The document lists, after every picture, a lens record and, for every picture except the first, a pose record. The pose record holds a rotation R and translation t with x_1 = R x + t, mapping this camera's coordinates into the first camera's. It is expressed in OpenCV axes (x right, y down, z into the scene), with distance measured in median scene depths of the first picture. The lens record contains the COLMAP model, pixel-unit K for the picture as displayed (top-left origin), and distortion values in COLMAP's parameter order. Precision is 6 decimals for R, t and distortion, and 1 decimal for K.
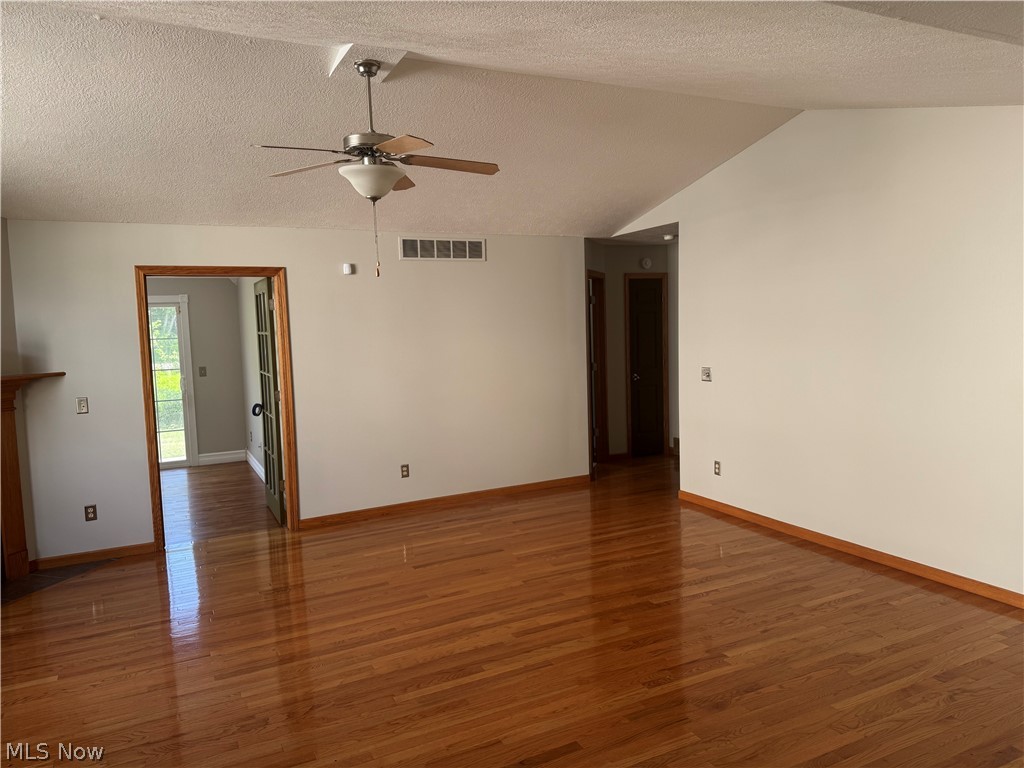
lens RADIAL K [[719.0, 0, 511.6], [0, 719.0, 371.7], [0, 0, 1]] dist [0.104123, -0.000214]
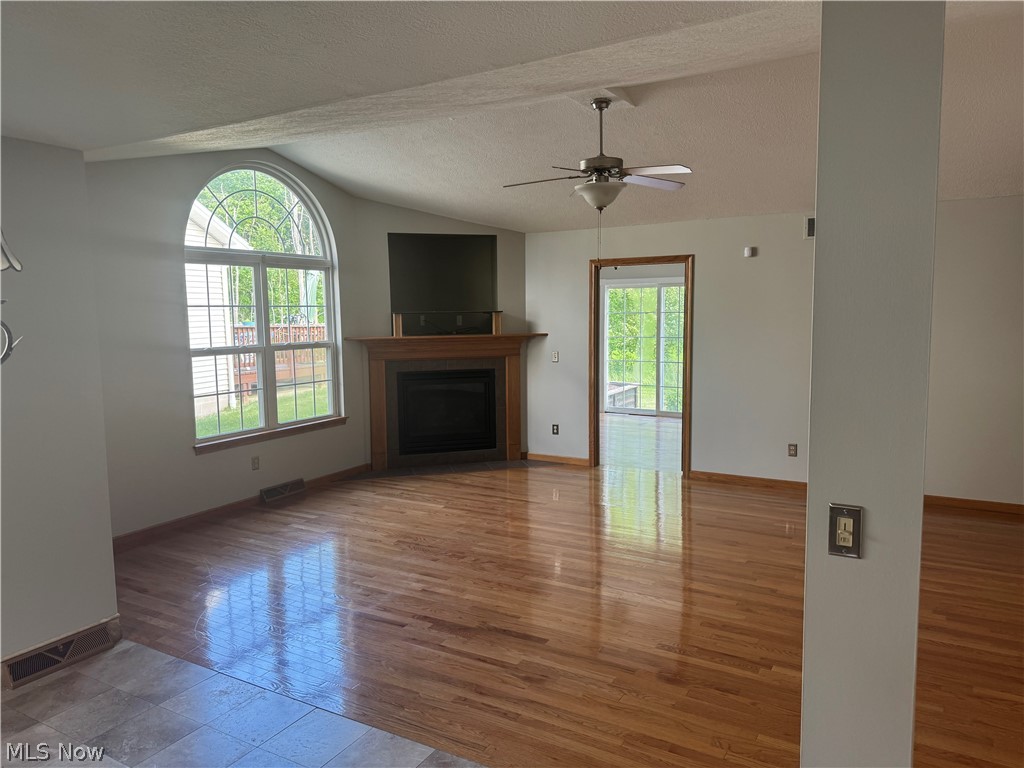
lens RADIAL K [[719.9, 0, 512.0], [0, 719.9, 384.0], [0, 0, 1]] dist [0.058087, -0.000485]
pose [[0.558768, 0.116457, -0.821106, 0.575966], [-0.064427, 0.993195, 0.097021, -0.035305], [0.826817, -0.001311, 0.562469, 0.125358]]
